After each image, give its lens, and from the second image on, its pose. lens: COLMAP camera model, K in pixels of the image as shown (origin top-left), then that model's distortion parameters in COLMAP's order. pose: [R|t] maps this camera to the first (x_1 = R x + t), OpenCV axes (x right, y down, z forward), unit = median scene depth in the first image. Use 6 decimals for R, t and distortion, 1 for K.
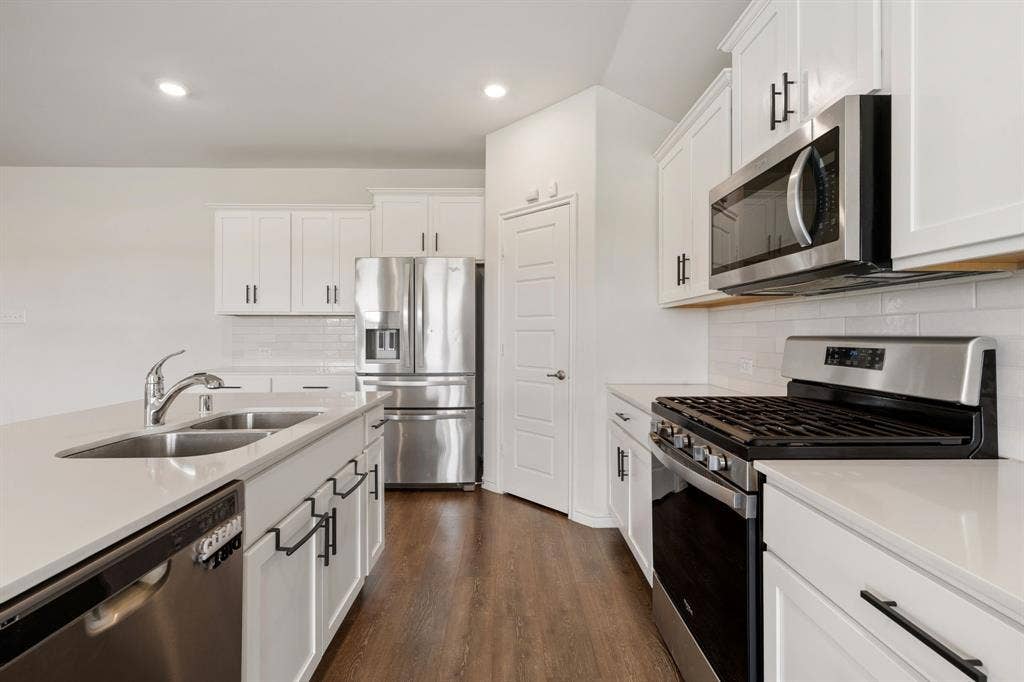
lens RADIAL K [[452.1, 0, 512.0], [0, 452.1, 331.5], [0, 0, 1]] dist [0.000213, 0.000072]
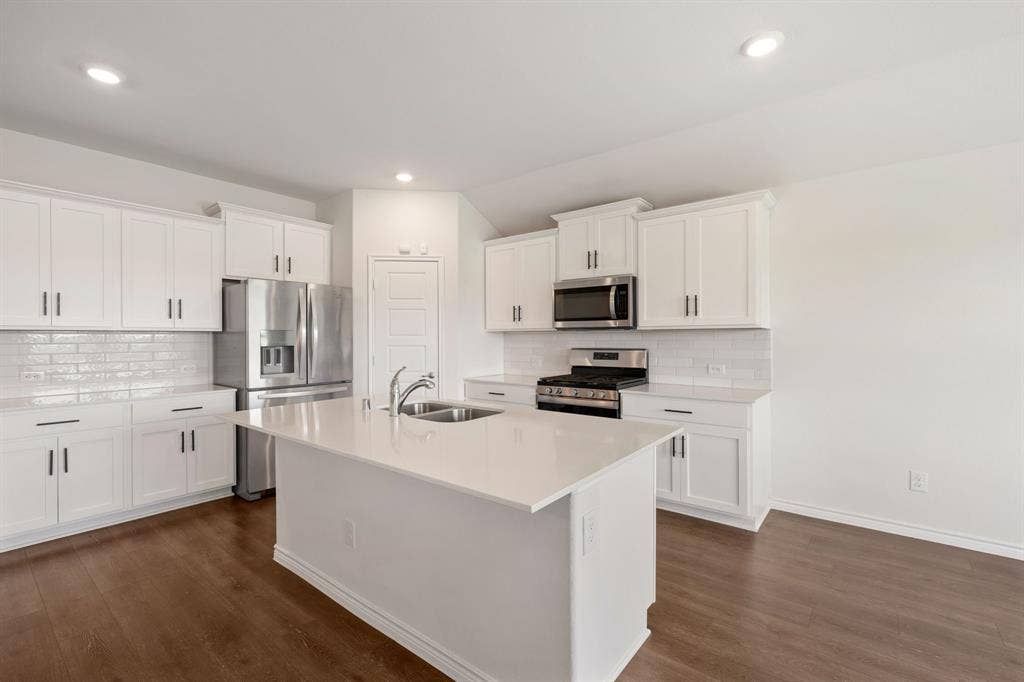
lens RADIAL K [[454.9, 0, 508.1], [0, 454.9, 338.1], [0, 0, 1]] dist [-0.001531, -0.000328]
pose [[0.639899, -0.003846, 0.768449, -0.904064], [0.001536, 0.999992, 0.003726, -0.032809], [-0.768457, -0.001204, 0.639900, -0.159912]]
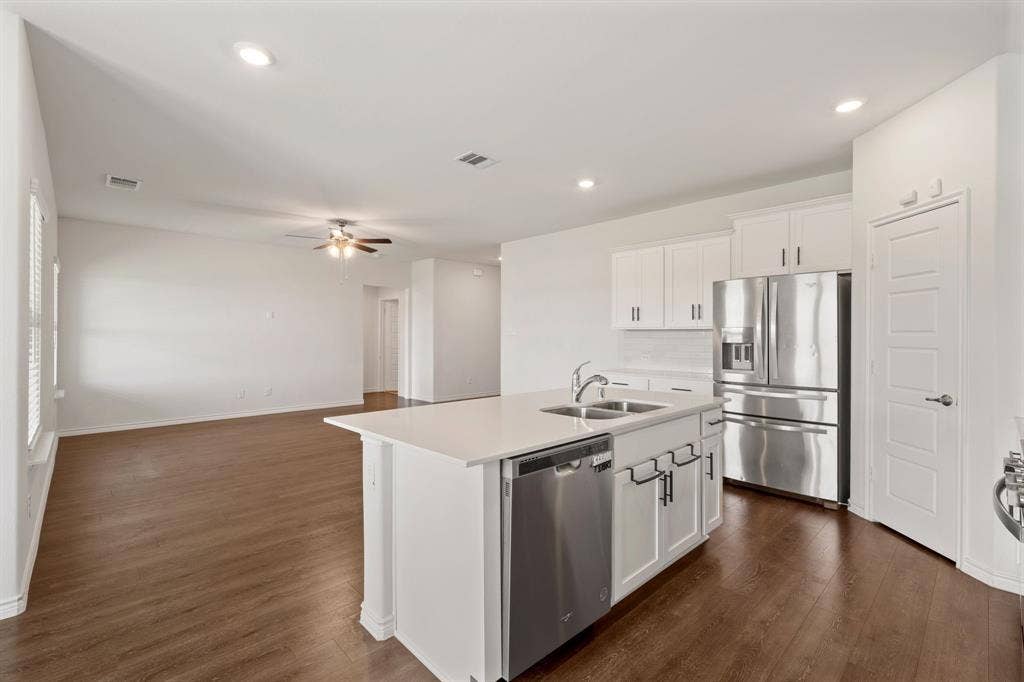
lens RADIAL K [[452.1, 0, 512.0], [0, 452.1, 331.5], [0, 0, 1]] dist [0.000213, 0.000072]
pose [[0.687061, -0.005024, -0.726582, 0.169990], [0.000160, 0.999977, -0.006762, -0.030974], [0.726599, 0.004529, 0.687047, -0.210166]]
